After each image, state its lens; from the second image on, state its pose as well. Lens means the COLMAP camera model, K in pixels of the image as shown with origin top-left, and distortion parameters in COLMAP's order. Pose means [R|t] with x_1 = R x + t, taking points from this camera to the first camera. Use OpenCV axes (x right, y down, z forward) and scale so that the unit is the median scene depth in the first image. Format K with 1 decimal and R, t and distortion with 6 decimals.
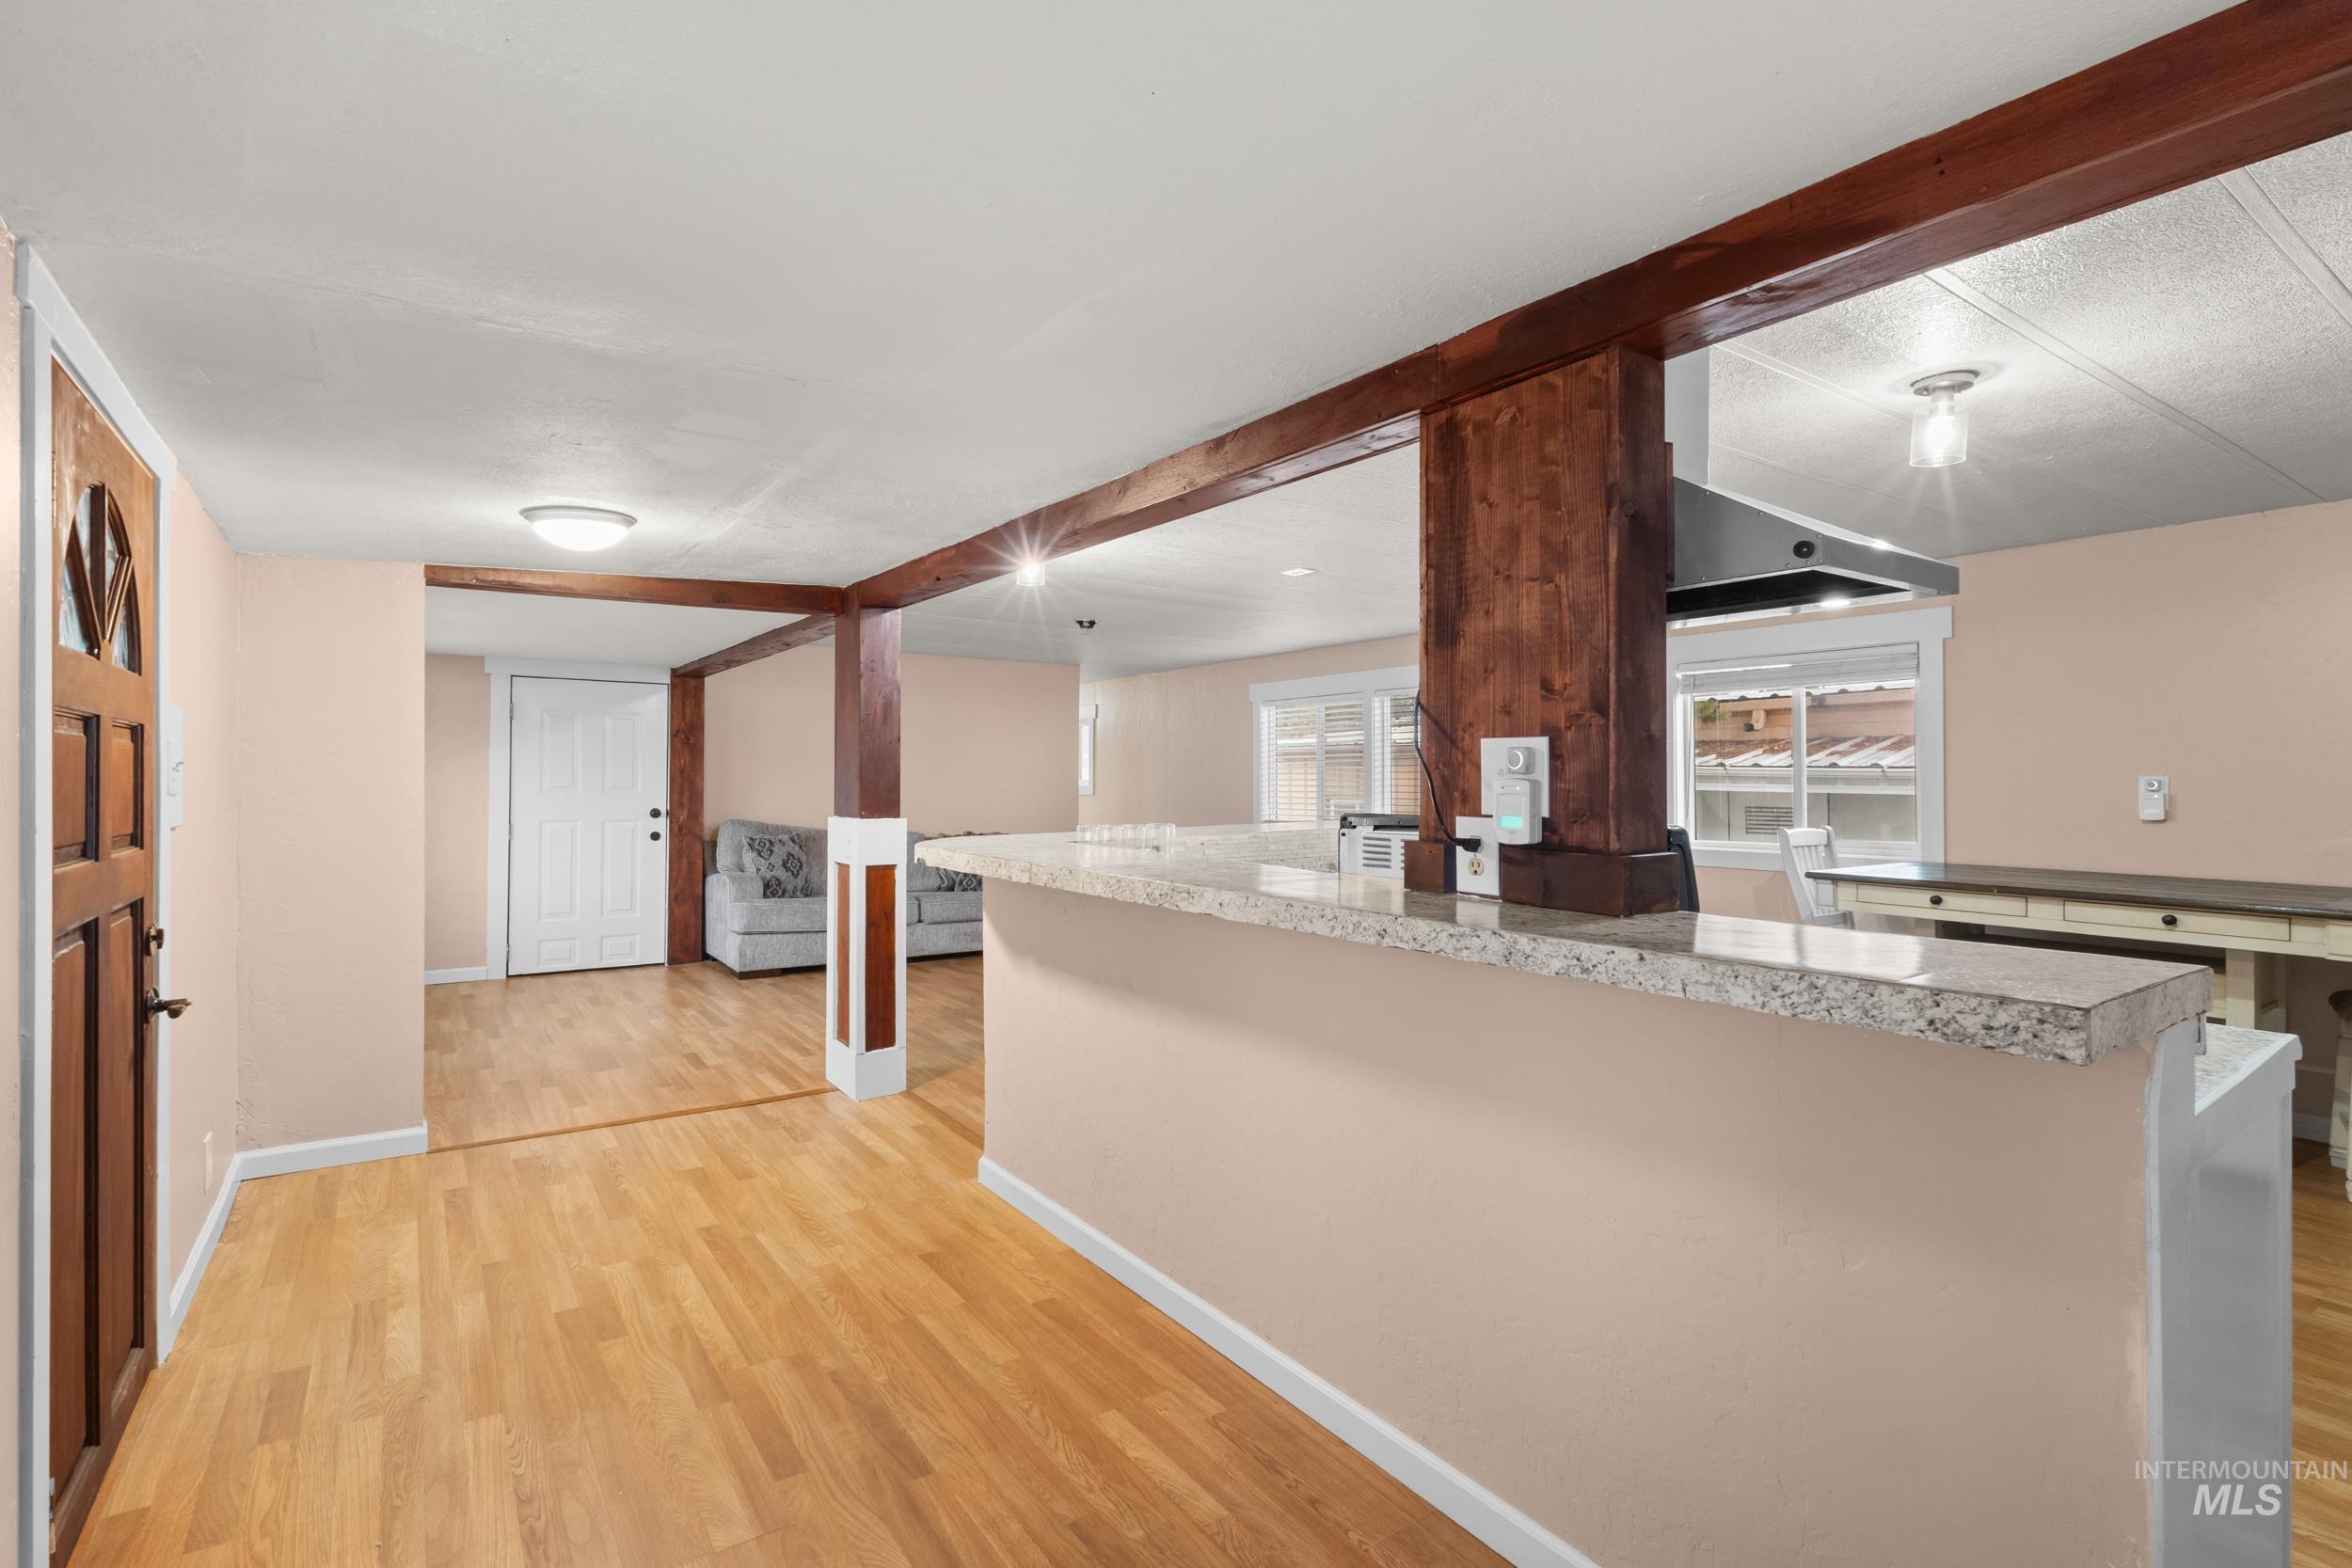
lens RADIAL K [[1086.3, 0, 1154.2], [0, 1086.3, 770.9], [0, 0, 1]] dist [-0.000505, -0.002728]
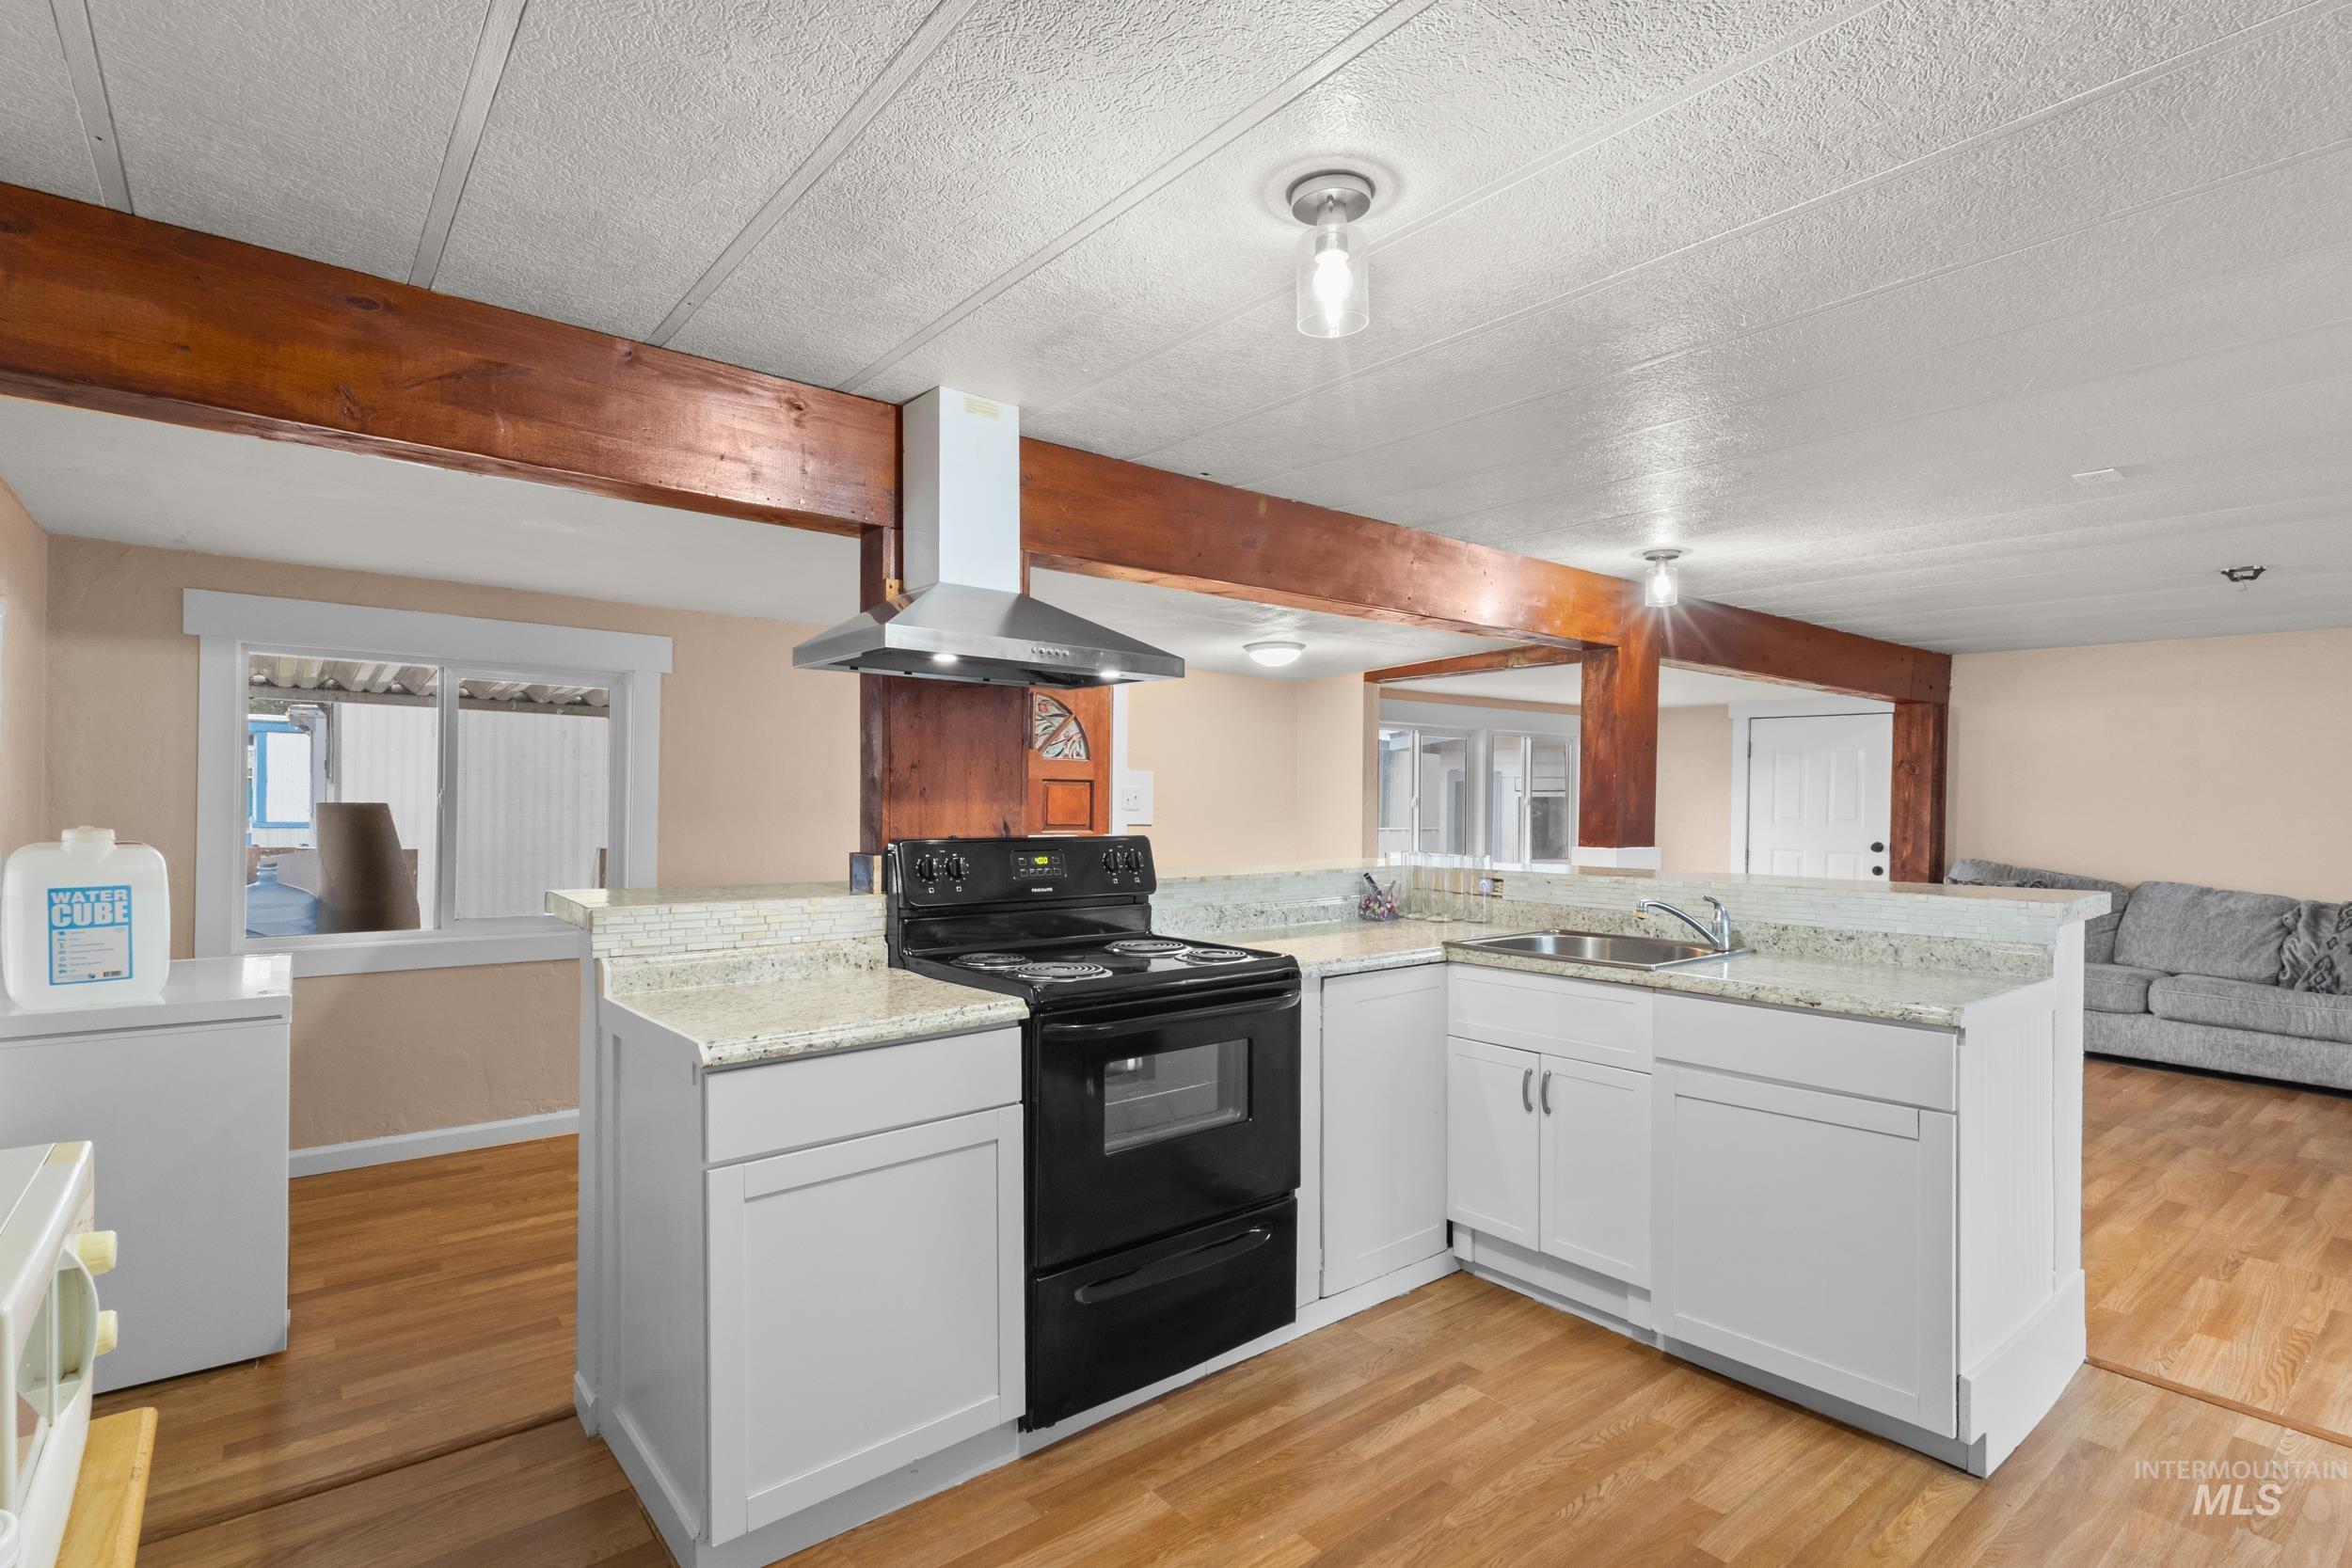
lens RADIAL K [[1086.3, 0, 1178.8], [0, 1086.3, 802.2], [0, 0, 1]] dist [-0.000505, -0.002728]
pose [[0.069940, -0.000088, -0.997551, 0.464507], [-0.011175, 0.999937, -0.000872, 0.006505], [0.997489, 0.011208, 0.069935, 0.304925]]
